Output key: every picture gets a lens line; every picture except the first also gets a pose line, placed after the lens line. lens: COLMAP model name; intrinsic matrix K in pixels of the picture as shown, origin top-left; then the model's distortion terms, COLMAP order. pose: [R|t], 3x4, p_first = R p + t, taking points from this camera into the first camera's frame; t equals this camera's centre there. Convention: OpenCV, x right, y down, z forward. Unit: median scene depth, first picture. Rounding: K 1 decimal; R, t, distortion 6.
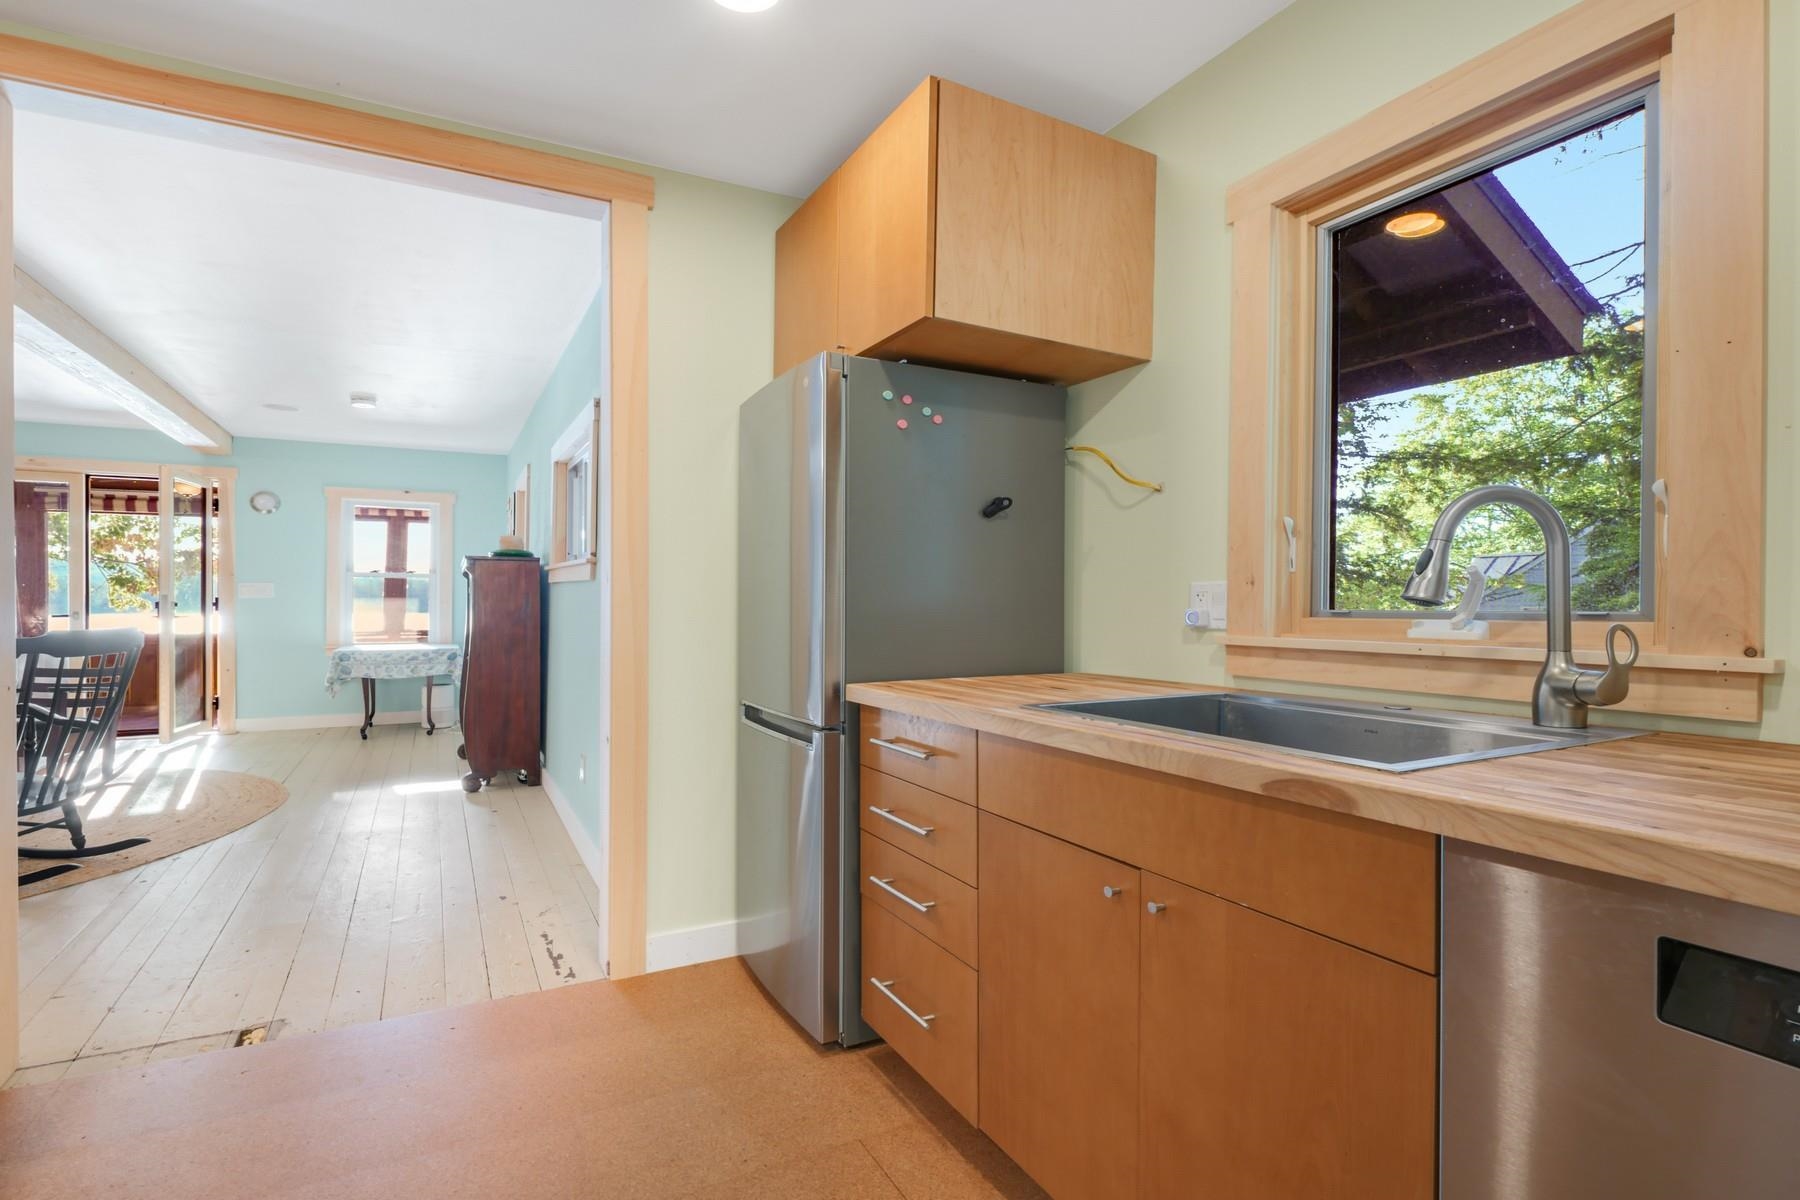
lens RADIAL K [[888.0, 0, 893.7], [0, 888.0, 602.1], [0, 0, 1]] dist [-0.001443, -0.004016]
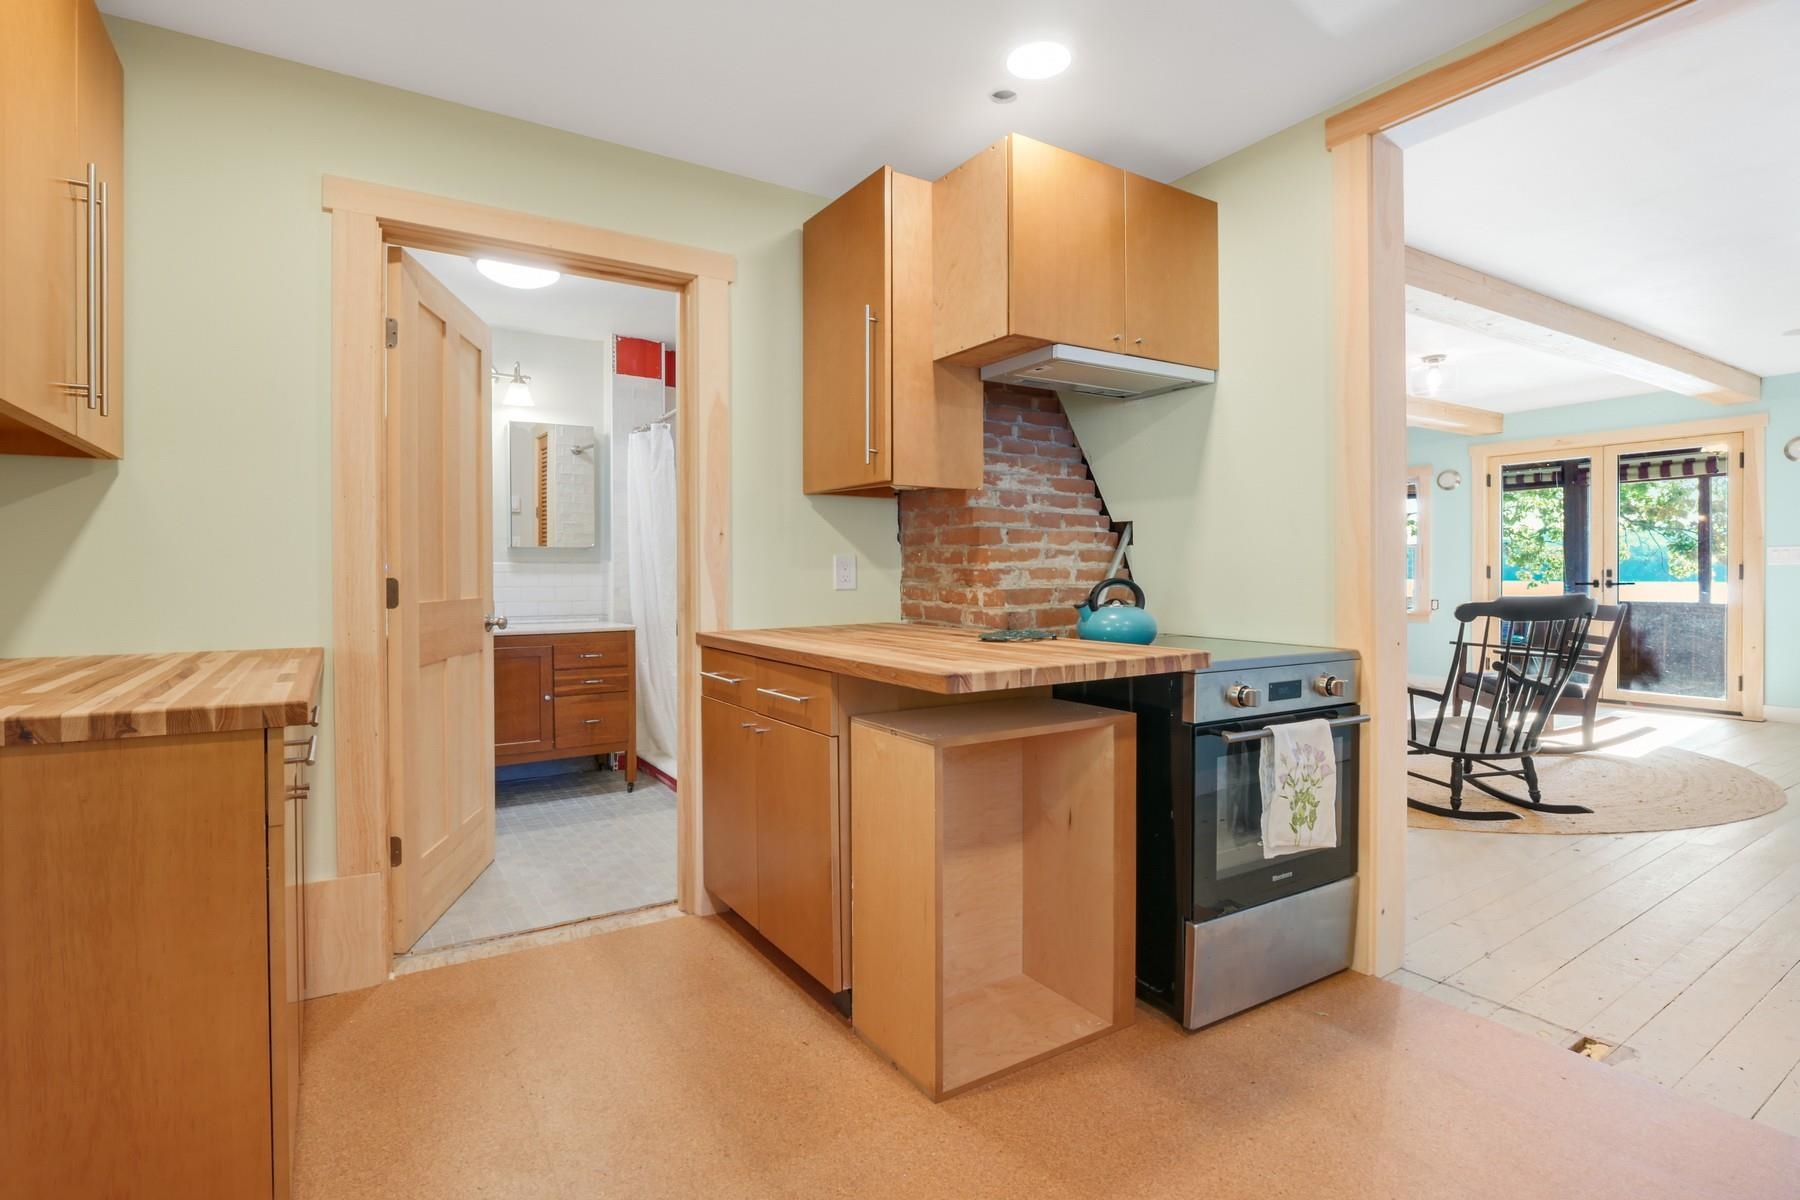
lens RADIAL K [[888.0, 0, 894.9], [0, 888.0, 590.5], [0, 0, 1]] dist [-0.001443, -0.004016]
pose [[0.102949, 0.022018, -0.994443, 0.061716], [0.002680, 0.999745, 0.022413, -0.003560], [0.994683, -0.004973, 0.102864, 0.117060]]
